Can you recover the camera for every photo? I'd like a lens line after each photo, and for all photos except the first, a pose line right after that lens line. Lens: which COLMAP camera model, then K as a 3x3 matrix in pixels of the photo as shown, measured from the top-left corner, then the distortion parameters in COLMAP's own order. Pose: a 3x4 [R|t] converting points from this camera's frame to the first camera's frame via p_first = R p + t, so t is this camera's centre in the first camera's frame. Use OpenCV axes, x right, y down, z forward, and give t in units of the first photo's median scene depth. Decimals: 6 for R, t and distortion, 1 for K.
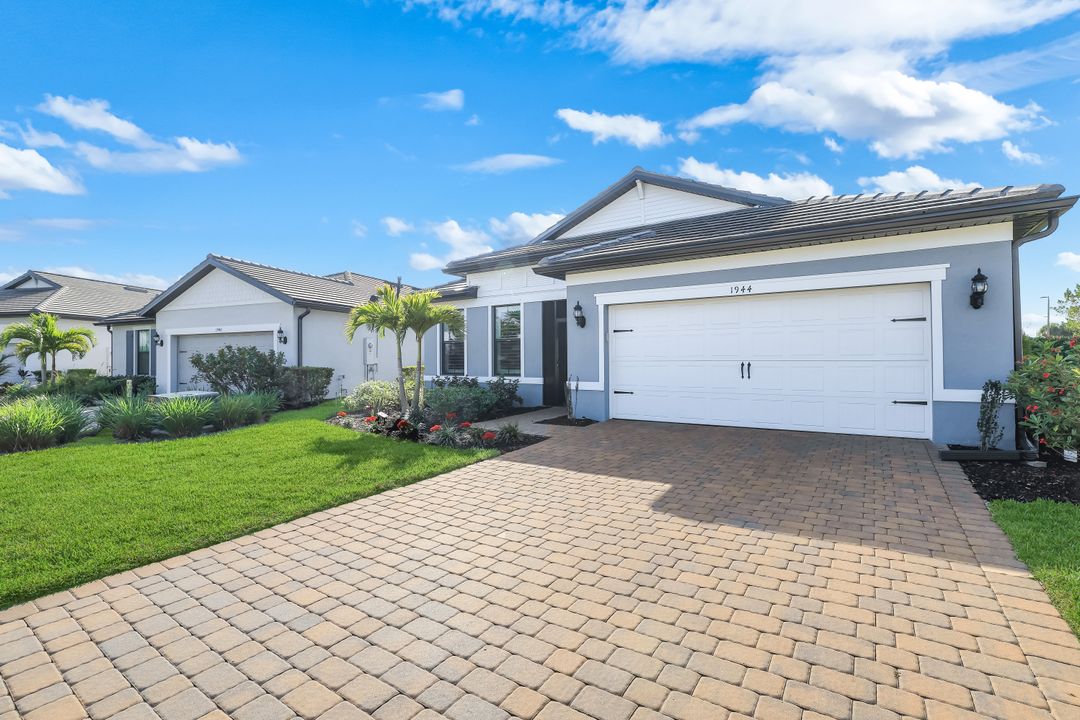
lens RADIAL K [[478.3, 0, 538.7], [0, 478.3, 340.6], [0, 0, 1]] dist [-0.023793, 0.000395]
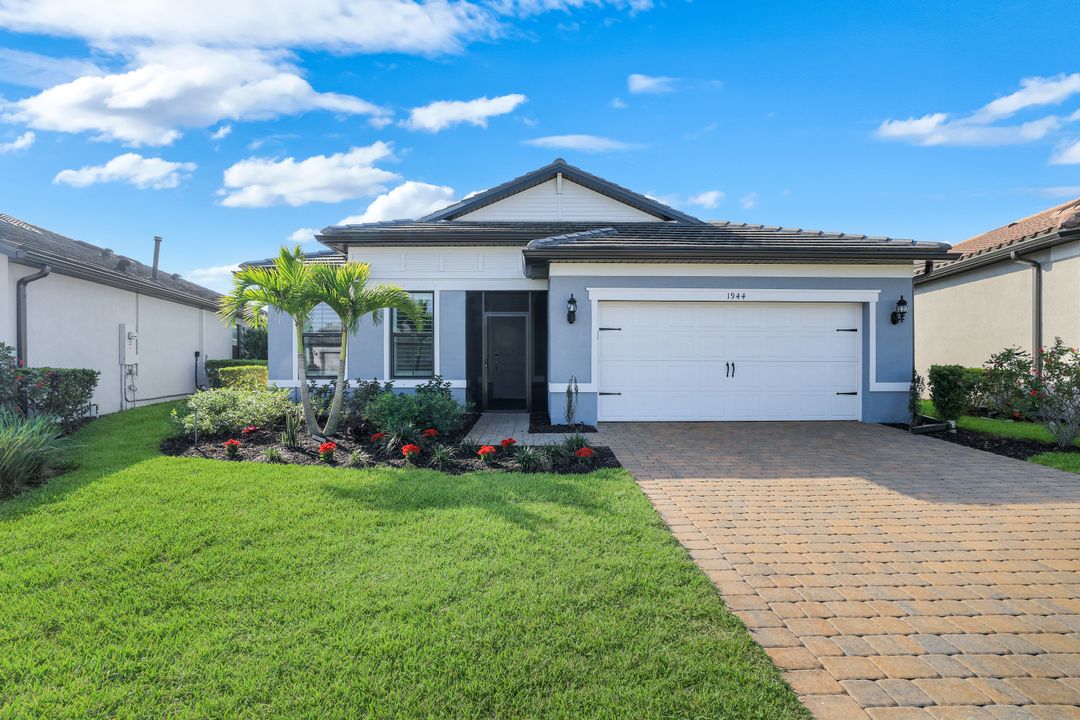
lens RADIAL K [[476.9, 0, 518.0], [0, 476.9, 352.9], [0, 0, 1]] dist [-0.025402, 0.000169]
pose [[0.824998, 0.014841, 0.564940, -0.499552], [-0.027667, 0.999517, 0.014145, 0.018225], [-0.564458, -0.027300, 0.825011, 0.310927]]
